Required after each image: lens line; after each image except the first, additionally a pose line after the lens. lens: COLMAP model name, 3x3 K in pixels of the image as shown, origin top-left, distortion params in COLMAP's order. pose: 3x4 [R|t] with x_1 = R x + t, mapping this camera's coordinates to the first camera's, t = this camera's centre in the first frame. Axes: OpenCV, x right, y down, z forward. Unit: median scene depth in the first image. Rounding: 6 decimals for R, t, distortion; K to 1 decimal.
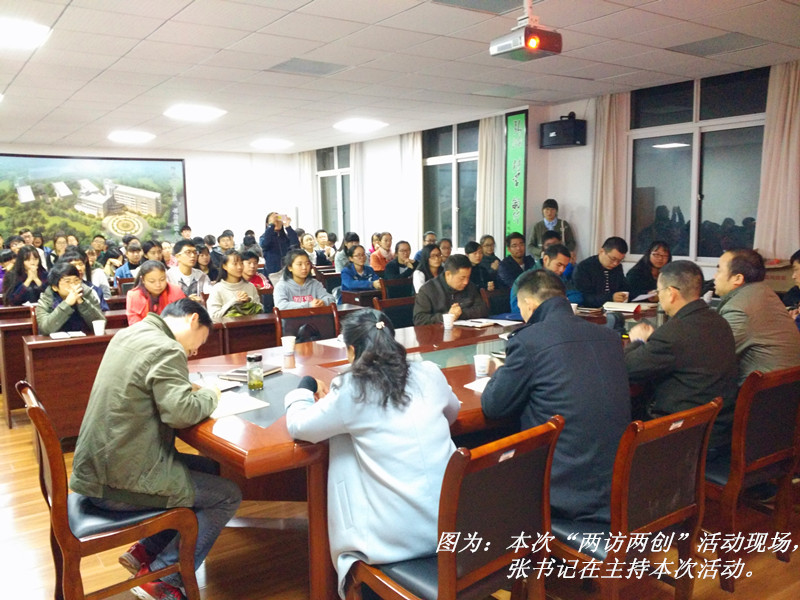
lens RADIAL K [[658.2, 0, 407.4], [0, 658.2, 306.5], [0, 0, 1]] dist [0.045865, -0.121976]
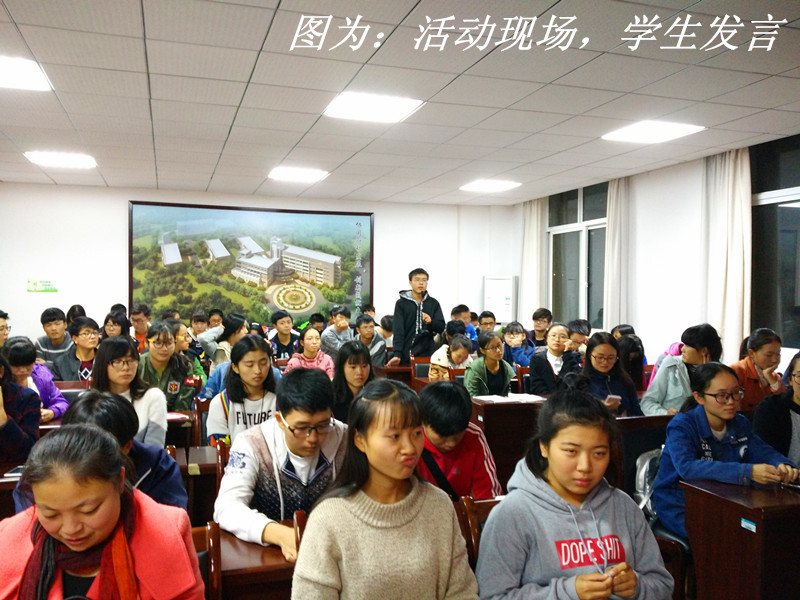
lens RADIAL K [[658.2, 0, 403.9], [0, 658.2, 307.8], [0, 0, 1]] dist [0.045865, -0.121976]
pose [[0.951654, 0.027461, -0.305943, -0.110503], [-0.061022, 0.993046, -0.100677, -0.063564], [0.301051, 0.114479, 0.946712, 0.483599]]
